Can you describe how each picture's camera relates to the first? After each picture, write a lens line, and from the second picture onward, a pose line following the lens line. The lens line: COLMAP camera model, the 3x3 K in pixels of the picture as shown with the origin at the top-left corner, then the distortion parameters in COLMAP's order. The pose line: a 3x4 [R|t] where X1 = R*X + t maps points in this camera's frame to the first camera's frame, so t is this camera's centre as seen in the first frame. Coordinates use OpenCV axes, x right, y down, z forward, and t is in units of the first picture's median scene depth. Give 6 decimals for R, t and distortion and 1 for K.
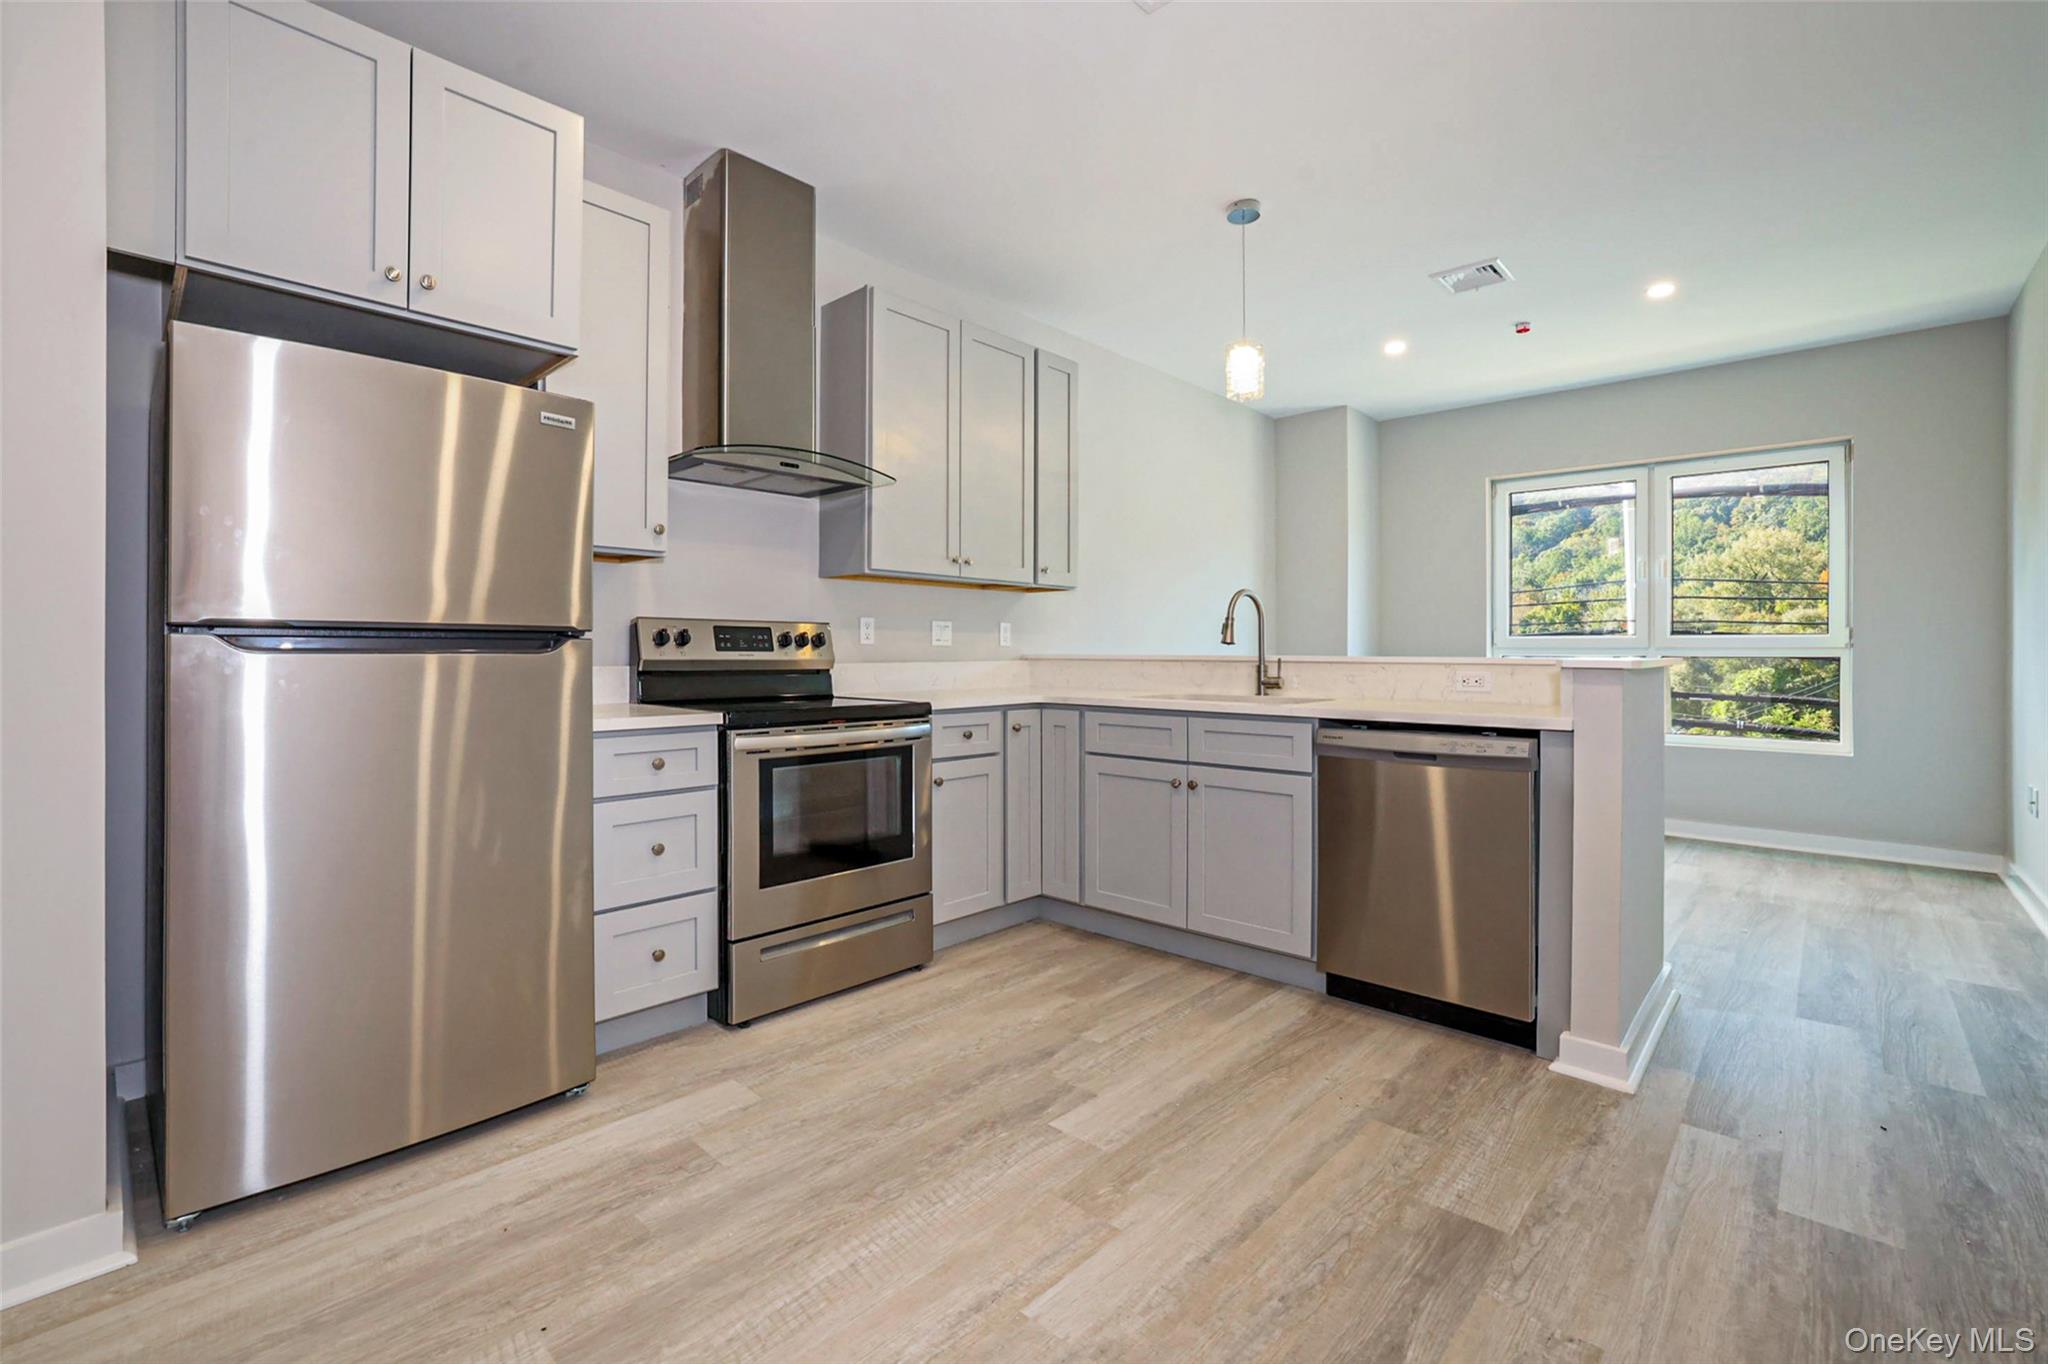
lens RADIAL K [[876.3, 0, 1006.0], [0, 876.3, 669.0], [0, 0, 1]] dist [-0.046392, 0.015110]
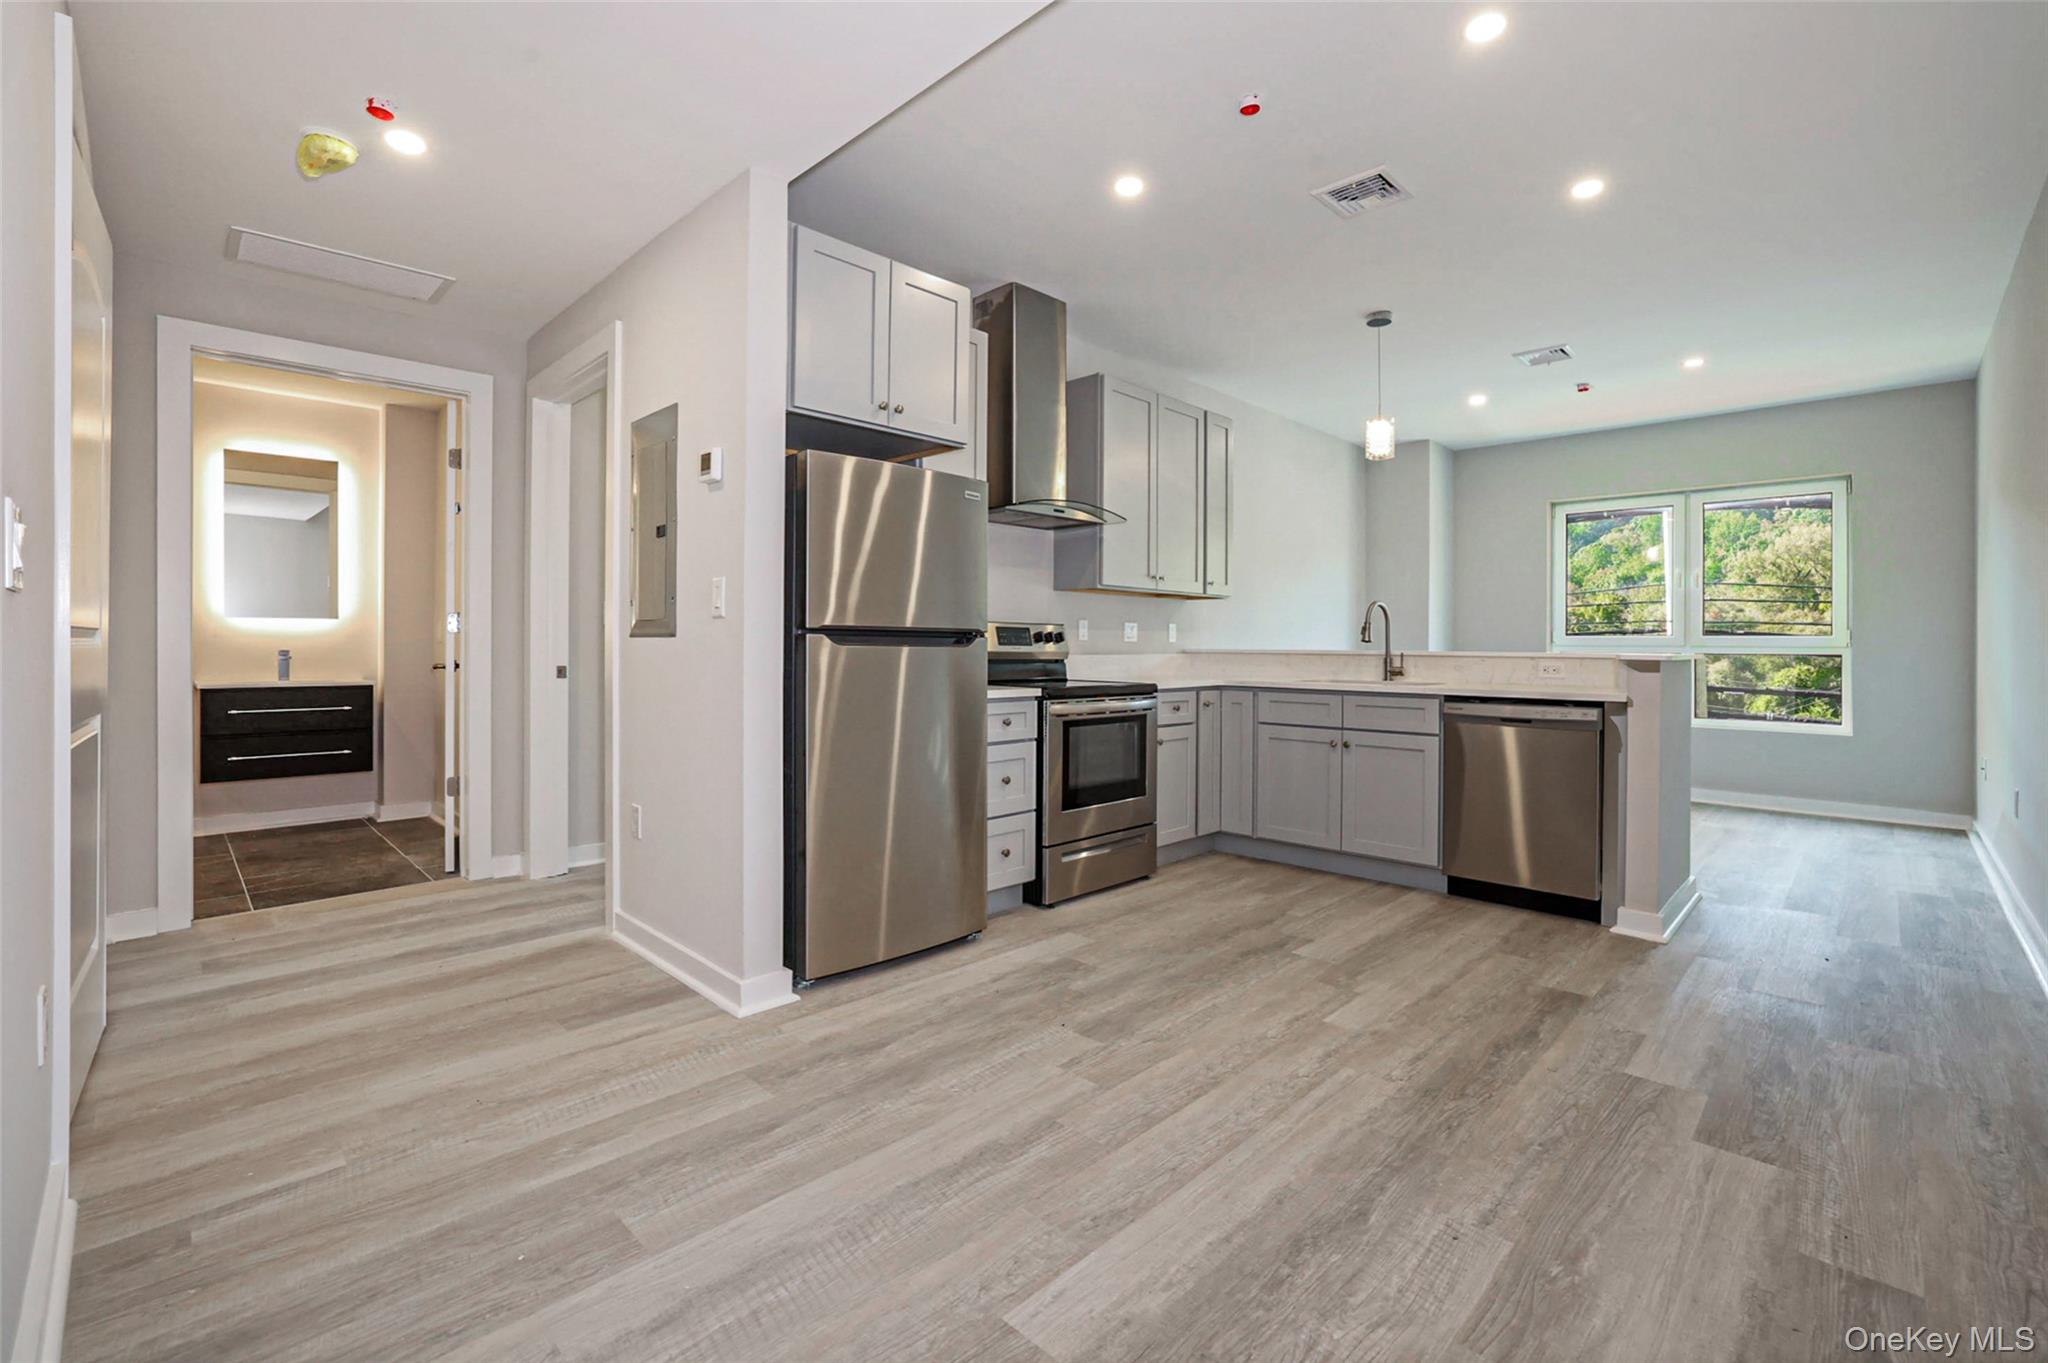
lens RADIAL K [[894.3, 0, 1023.1], [0, 894.3, 664.9], [0, 0, 1]] dist [-0.049135, 0.017206]
pose [[0.999950, 0.005058, -0.008597, -0.281396], [-0.005044, 0.999986, 0.001683, 0.007559], [0.008606, -0.001640, 0.999962, -0.396413]]
